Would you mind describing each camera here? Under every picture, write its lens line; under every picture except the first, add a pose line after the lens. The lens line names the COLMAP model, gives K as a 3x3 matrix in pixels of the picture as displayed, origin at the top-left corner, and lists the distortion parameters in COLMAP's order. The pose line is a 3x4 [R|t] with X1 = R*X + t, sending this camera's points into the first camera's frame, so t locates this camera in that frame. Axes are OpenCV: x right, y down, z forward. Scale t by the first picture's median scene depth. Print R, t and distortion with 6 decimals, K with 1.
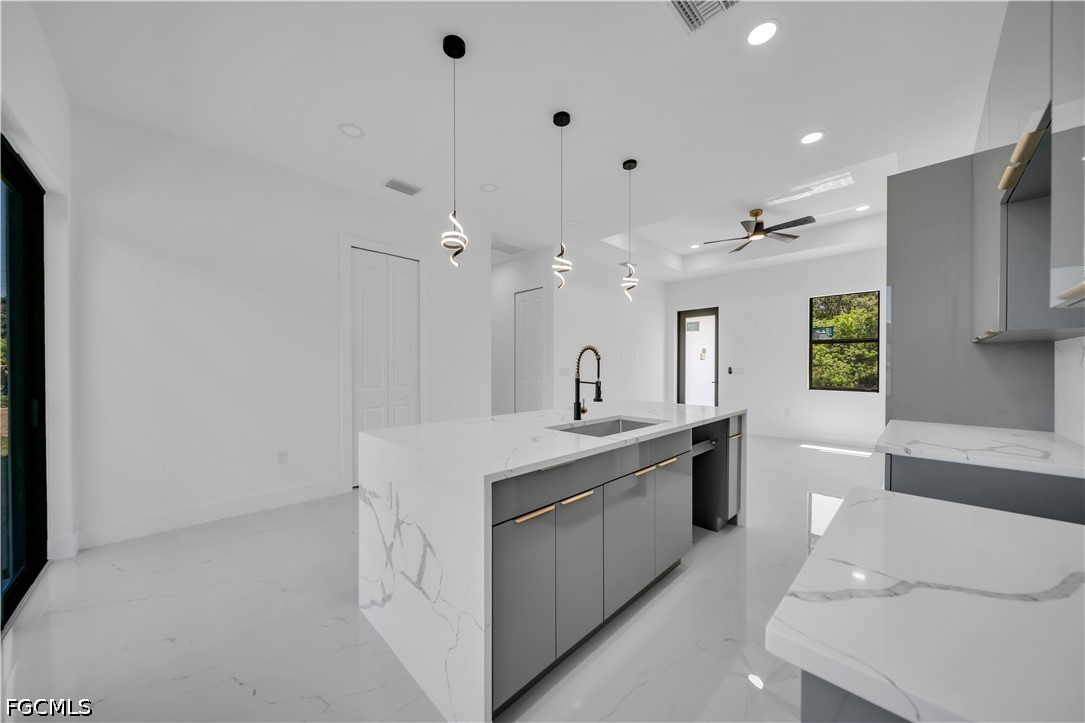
lens RADIAL K [[375.6, 0, 541.4], [0, 375.6, 367.4], [0, 0, 1]] dist [-0.000662, -0.000035]
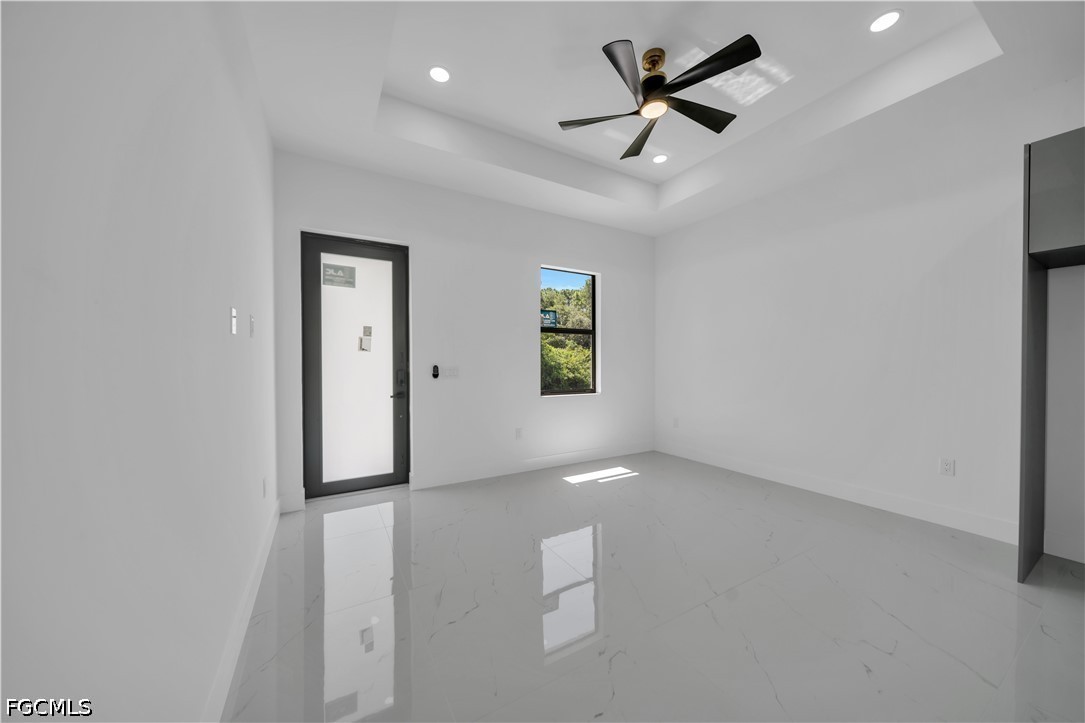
lens RADIAL K [[375.6, 0, 541.4], [0, 375.6, 367.4], [0, 0, 1]] dist [-0.000662, -0.000035]
pose [[0.237371, -0.014636, 0.971309, 0.026803], [0.007047, 0.999886, 0.013345, -0.004221], [-0.971394, 0.003677, 0.237447, 0.808001]]
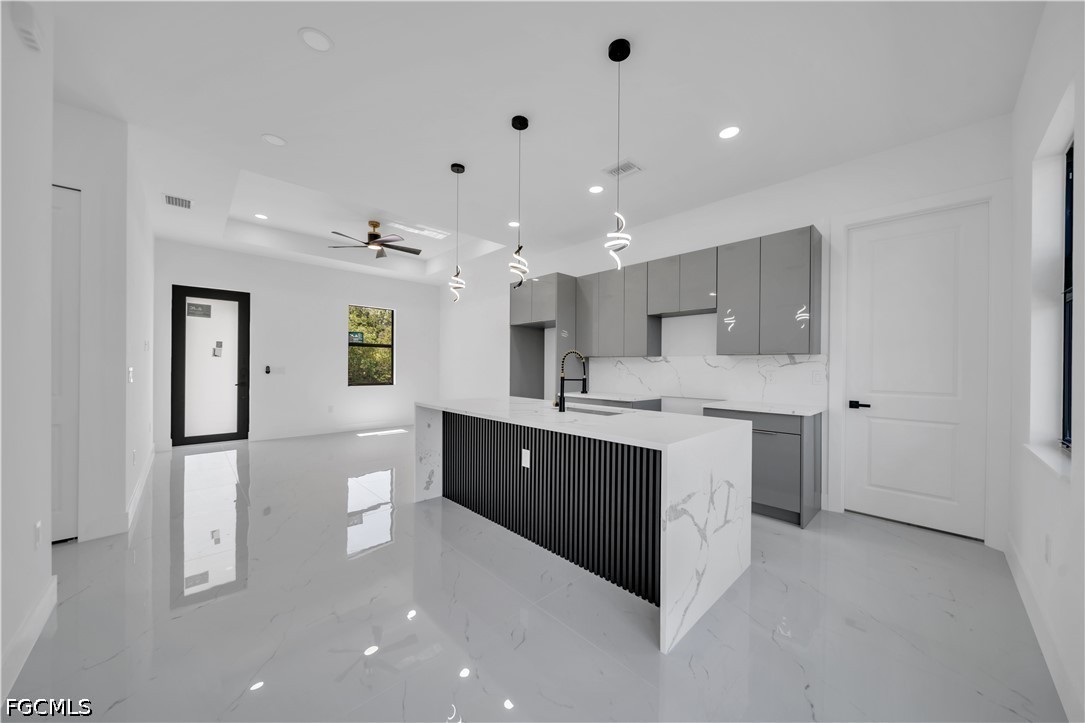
lens RADIAL K [[375.6, 0, 541.4], [0, 375.6, 367.4], [0, 0, 1]] dist [-0.000662, -0.000035]
pose [[0.000340, -0.001779, 0.999998, -0.406530], [-0.002779, 0.999995, 0.001780, -0.000848], [-0.999996, -0.002780, 0.000335, 0.405160]]
